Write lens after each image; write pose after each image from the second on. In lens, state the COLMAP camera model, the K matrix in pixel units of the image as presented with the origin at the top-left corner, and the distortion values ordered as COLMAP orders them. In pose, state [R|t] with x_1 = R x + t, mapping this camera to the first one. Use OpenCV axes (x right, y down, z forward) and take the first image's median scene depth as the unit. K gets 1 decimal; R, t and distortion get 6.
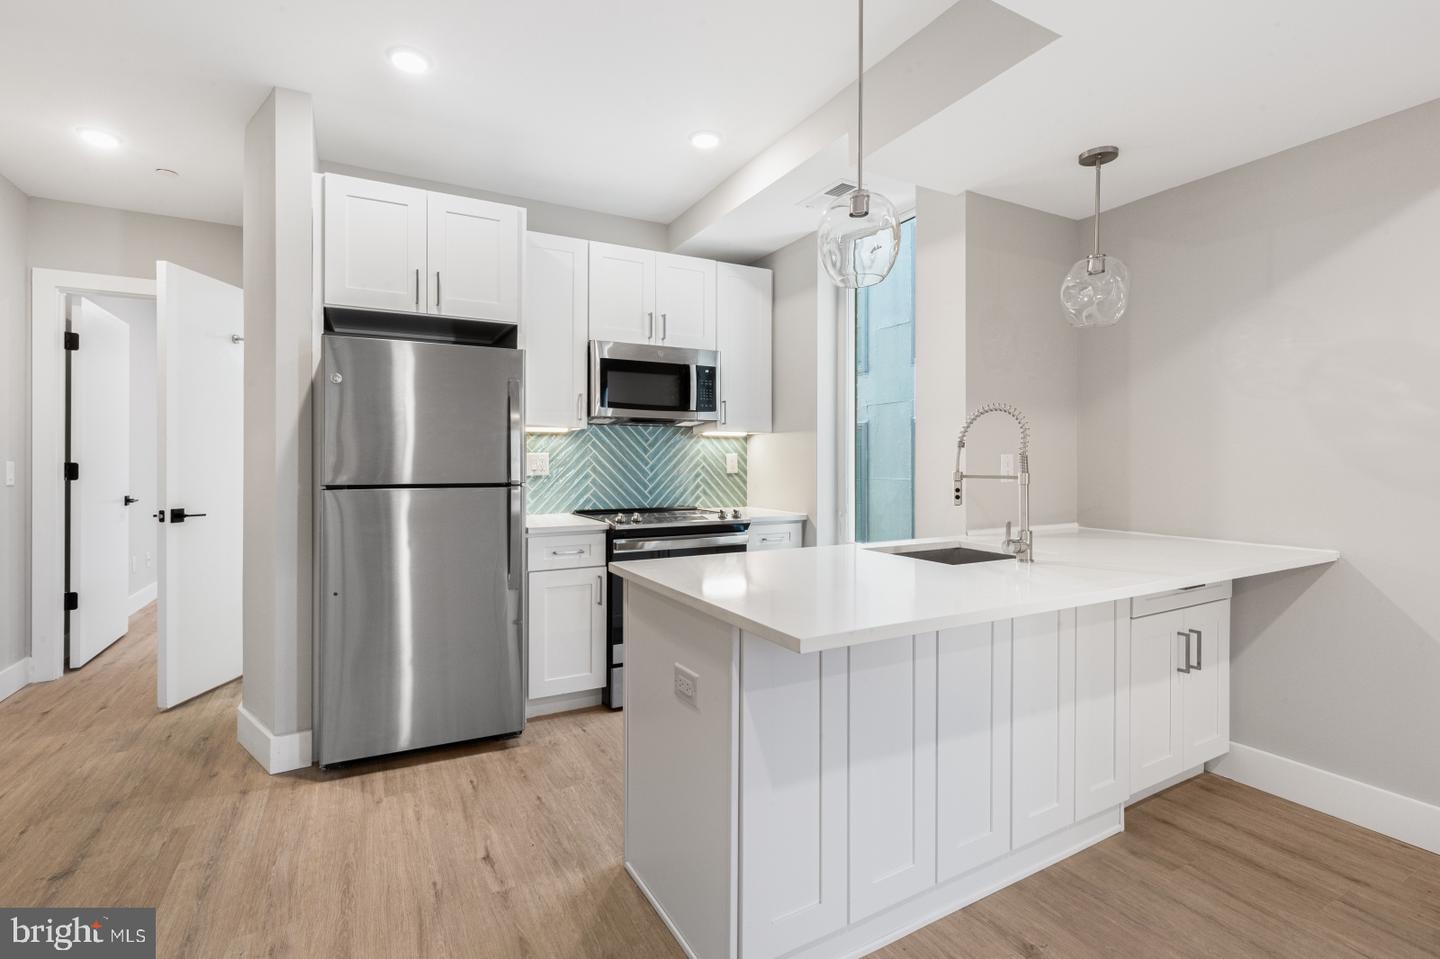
lens RADIAL K [[687.2, 0, 714.6], [0, 687.2, 449.0], [0, 0, 1]] dist [-0.001101, -0.000610]
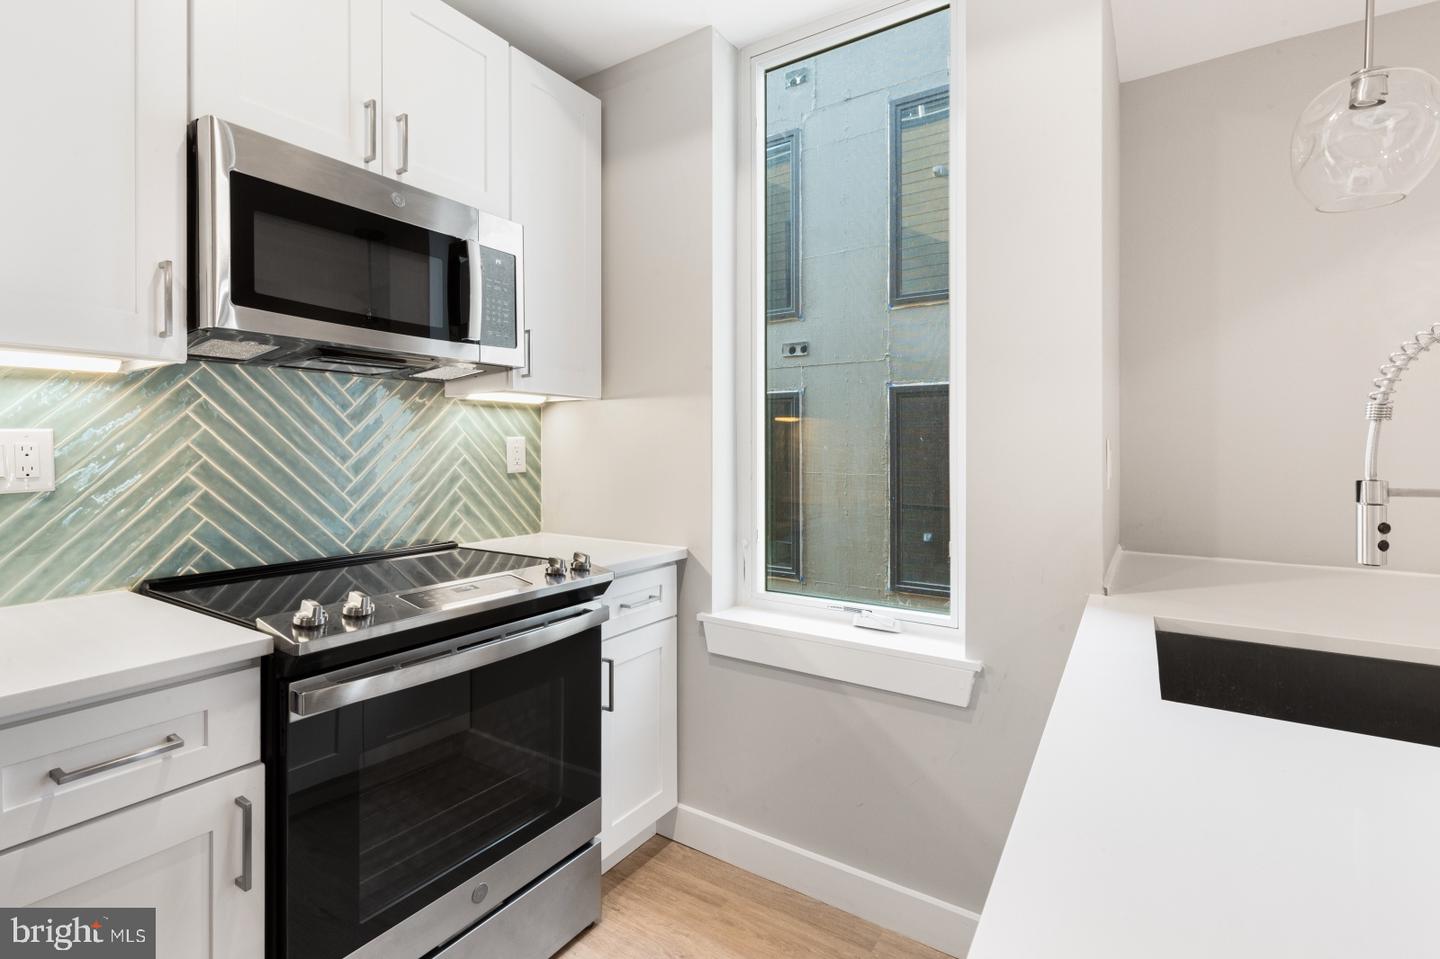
lens RADIAL K [[687.2, 0, 714.6], [0, 687.2, 449.0], [0, 0, 1]] dist [-0.001101, -0.000610]
pose [[0.882643, -0.000370, 0.470045, -0.106350], [-0.008775, 0.999812, 0.017265, 0.006850], [-0.469963, -0.019363, 0.882474, 0.530510]]
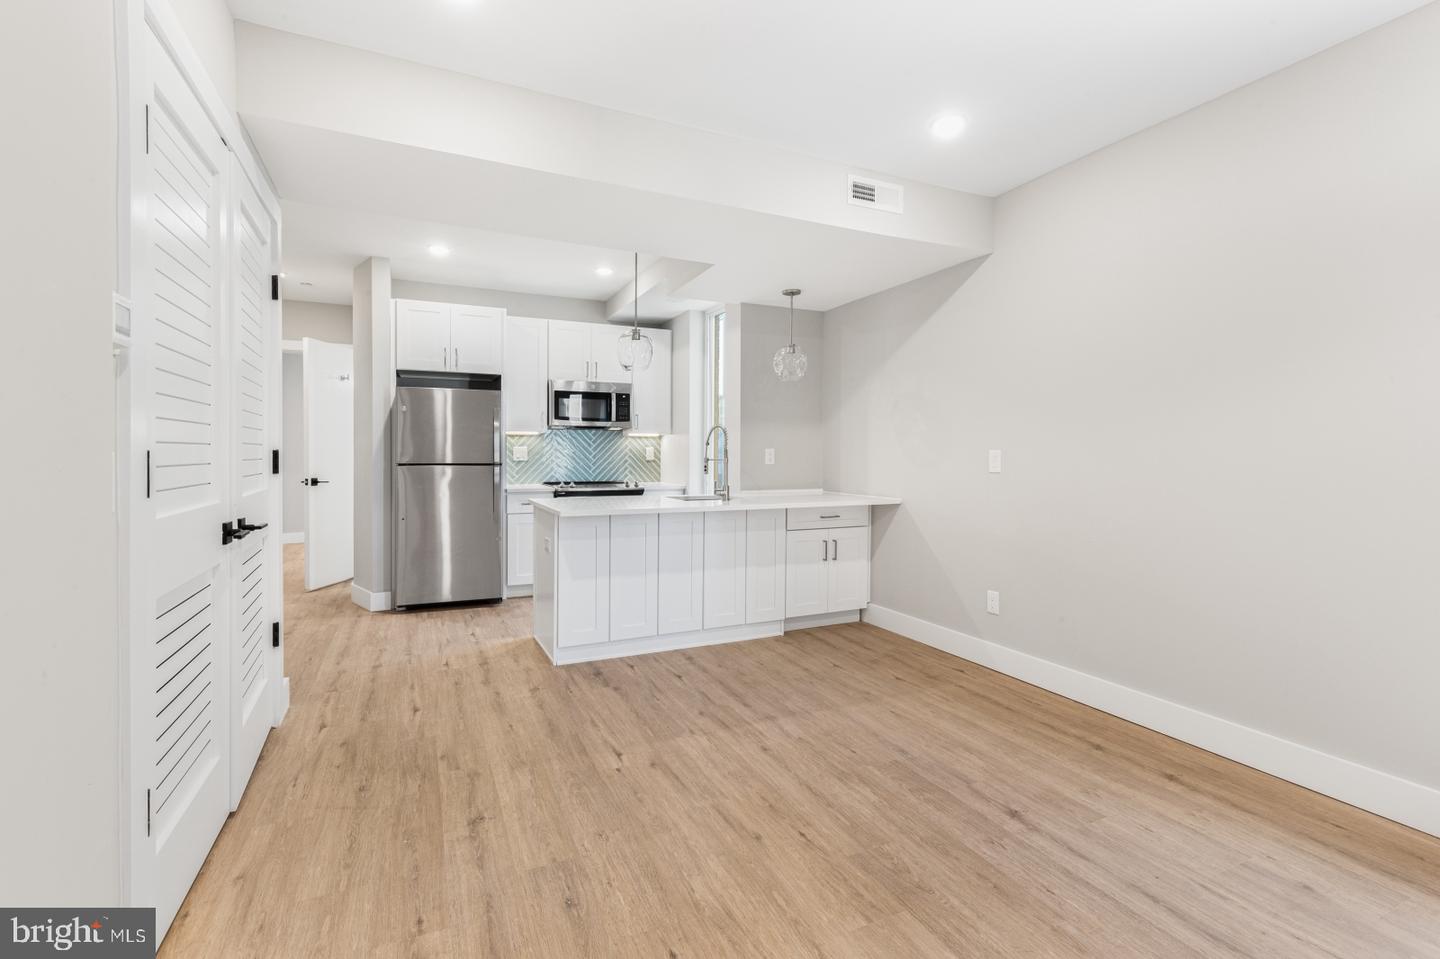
lens RADIAL K [[668.5, 0, 715.5], [0, 668.5, 451.7], [0, 0, 1]] dist [-0.000312, -0.000052]
pose [[0.998364, 0.003709, -0.057059, 0.303835], [-0.002888, 0.999891, 0.014453, -0.007182], [0.057106, -0.014265, 0.998266, -0.579198]]
